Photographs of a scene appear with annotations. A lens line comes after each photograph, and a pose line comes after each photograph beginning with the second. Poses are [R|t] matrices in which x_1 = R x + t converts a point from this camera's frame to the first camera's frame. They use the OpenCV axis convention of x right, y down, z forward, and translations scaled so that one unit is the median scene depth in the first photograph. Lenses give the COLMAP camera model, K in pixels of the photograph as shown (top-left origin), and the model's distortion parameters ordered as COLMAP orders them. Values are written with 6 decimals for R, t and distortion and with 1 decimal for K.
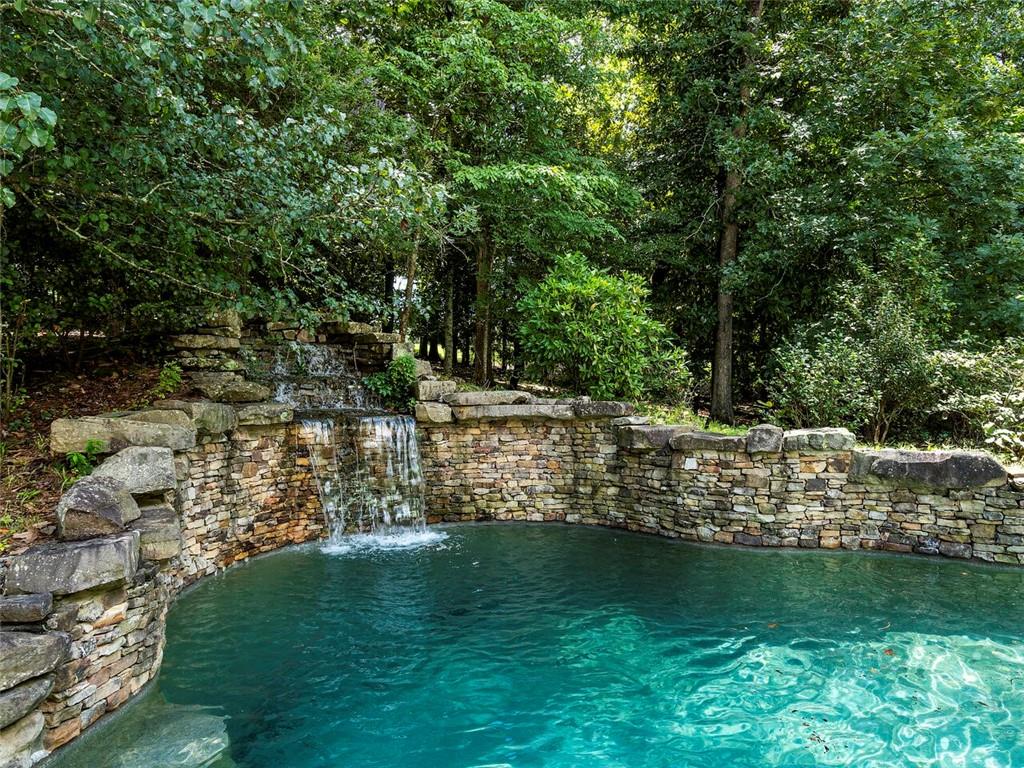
lens RADIAL K [[666.2, 0, 502.2], [0, 666.2, 390.4], [0, 0, 1]] dist [0.009798, 0.001630]
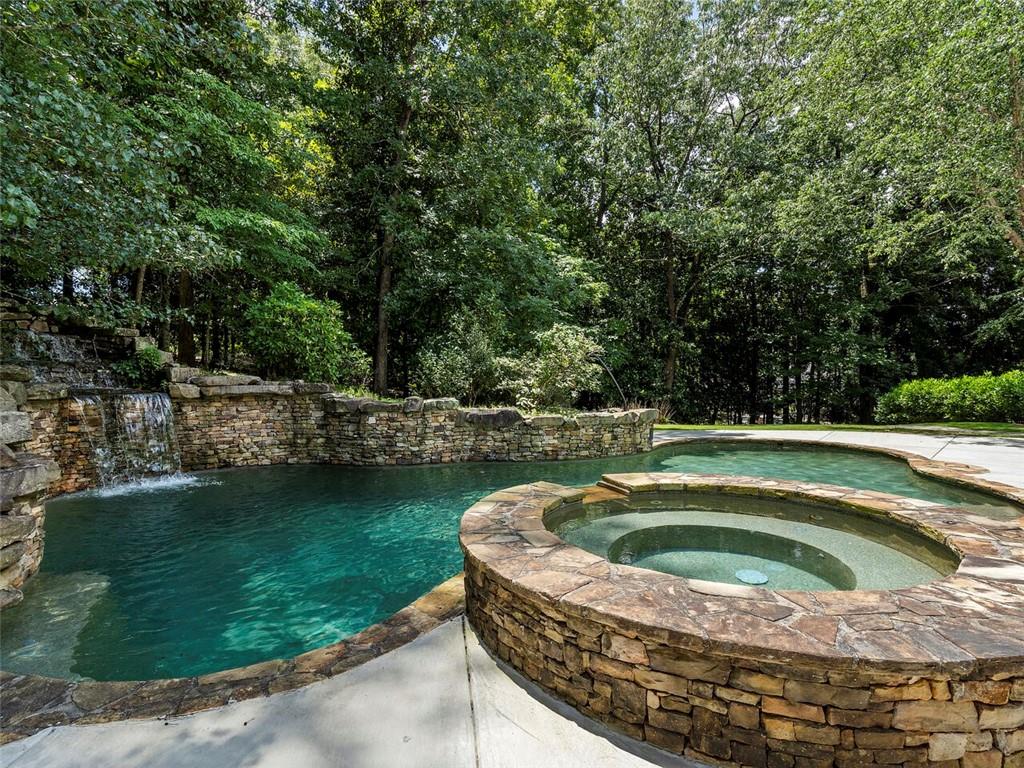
lens RADIAL K [[533.2, 0, 514.0], [0, 533.2, 388.9], [0, 0, 1]] dist [-0.005487, 0.005418]
pose [[0.835344, -0.001163, 0.549726, -0.137413], [-0.009578, 0.999815, 0.016669, 0.004558], [-0.549643, -0.019189, 0.835179, -0.278411]]
